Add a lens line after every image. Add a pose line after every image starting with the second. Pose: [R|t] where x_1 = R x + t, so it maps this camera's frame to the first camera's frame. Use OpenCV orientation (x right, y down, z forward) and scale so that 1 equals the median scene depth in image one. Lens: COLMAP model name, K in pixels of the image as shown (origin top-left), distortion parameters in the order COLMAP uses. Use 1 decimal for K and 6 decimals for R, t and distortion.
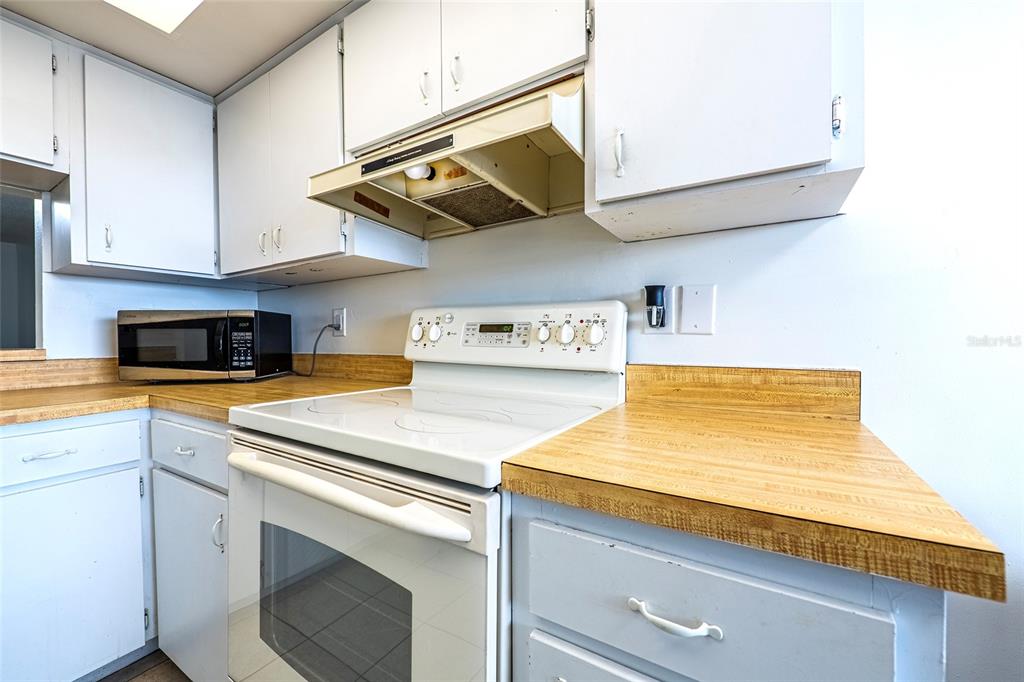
lens RADIAL K [[397.1, 0, 512.0], [0, 397.1, 341.0], [0, 0, 1]] dist [-0.000504, -0.000104]
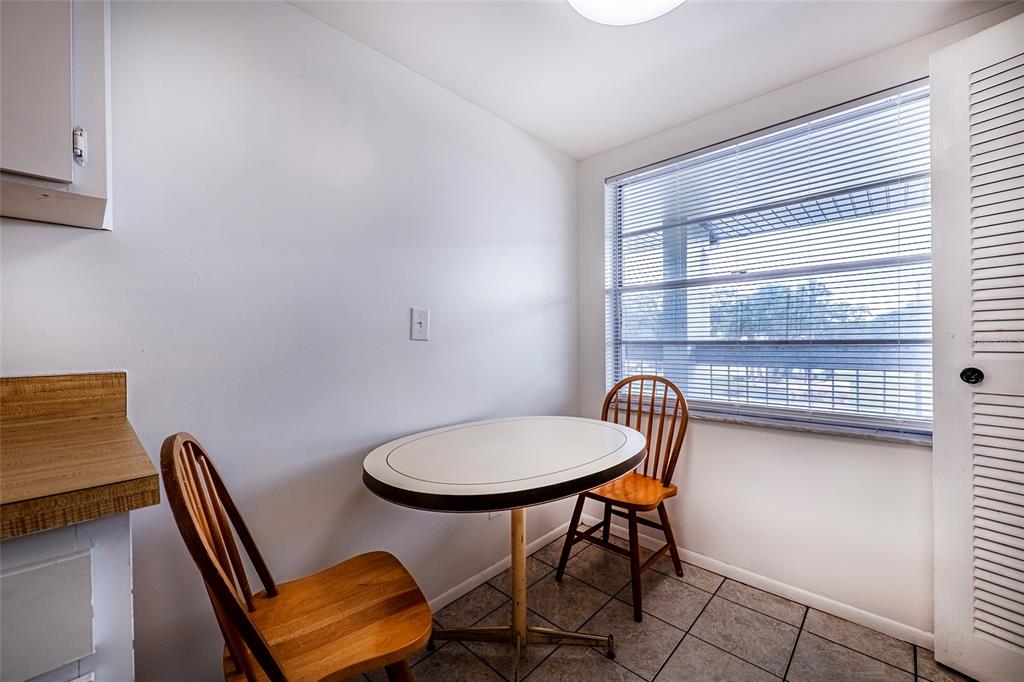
lens RADIAL K [[409.2, 0, 525.3], [0, 409.2, 340.9], [0, 0, 1]] dist [-0.009343, -0.000088]
pose [[0.180719, -0.003130, 0.983530, -0.038546], [0.014469, 0.999895, 0.000523, 0.001506], [-0.983428, 0.014136, 0.180746, -0.223471]]
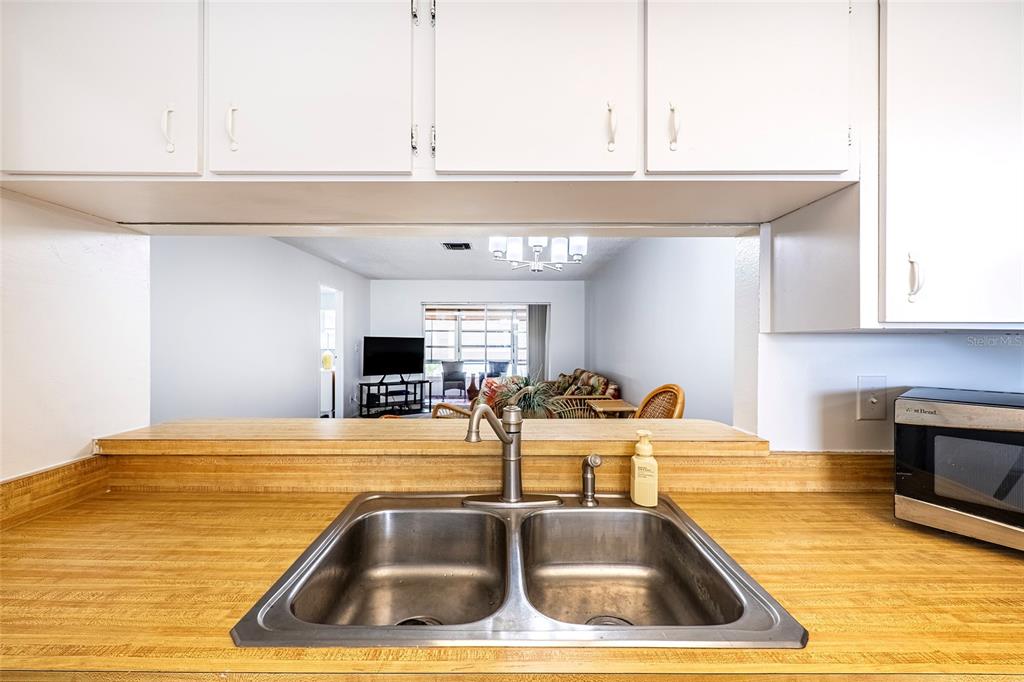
lens RADIAL K [[419.2, 0, 503.1], [0, 419.2, 341.7], [0, 0, 1]] dist [-0.001117, -0.000181]
pose [[0.518639, 0.011514, -0.854916, -0.974351], [-0.014992, 0.999878, 0.004371, -0.183447], [0.854862, 0.010550, 0.518748, 0.266370]]
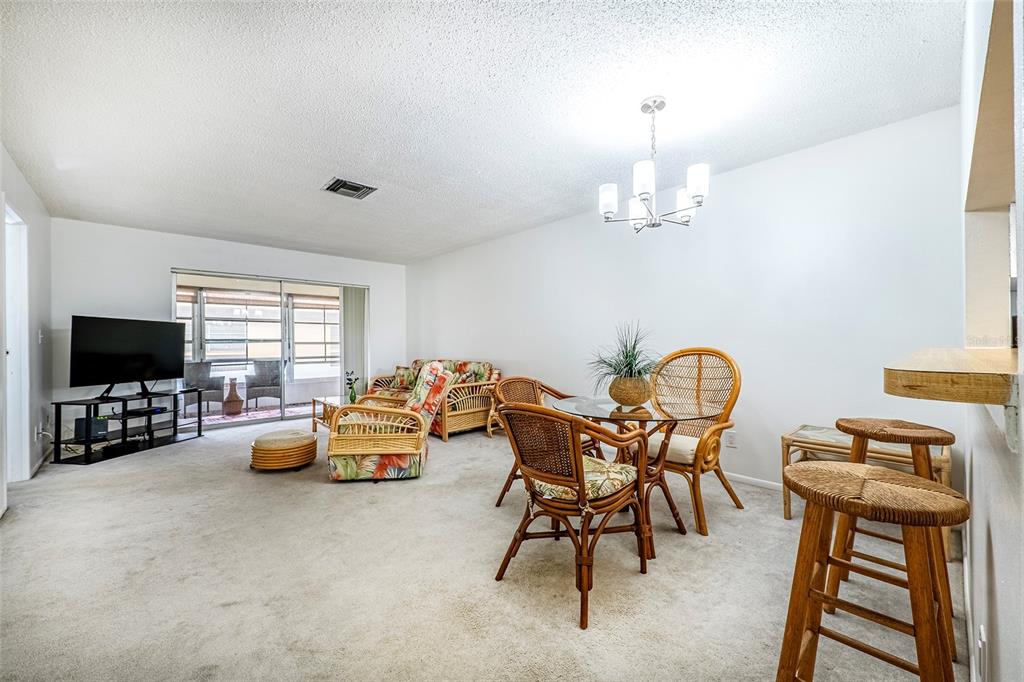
lens RADIAL K [[409.2, 0, 525.3], [0, 409.2, 340.9], [0, 0, 1]] dist [-0.009343, -0.000088]
pose [[0.969996, -0.003904, -0.243088, -2.753784], [0.000474, 0.999900, -0.014168, 0.027613], [0.243119, 0.013628, 0.969901, -0.456329]]
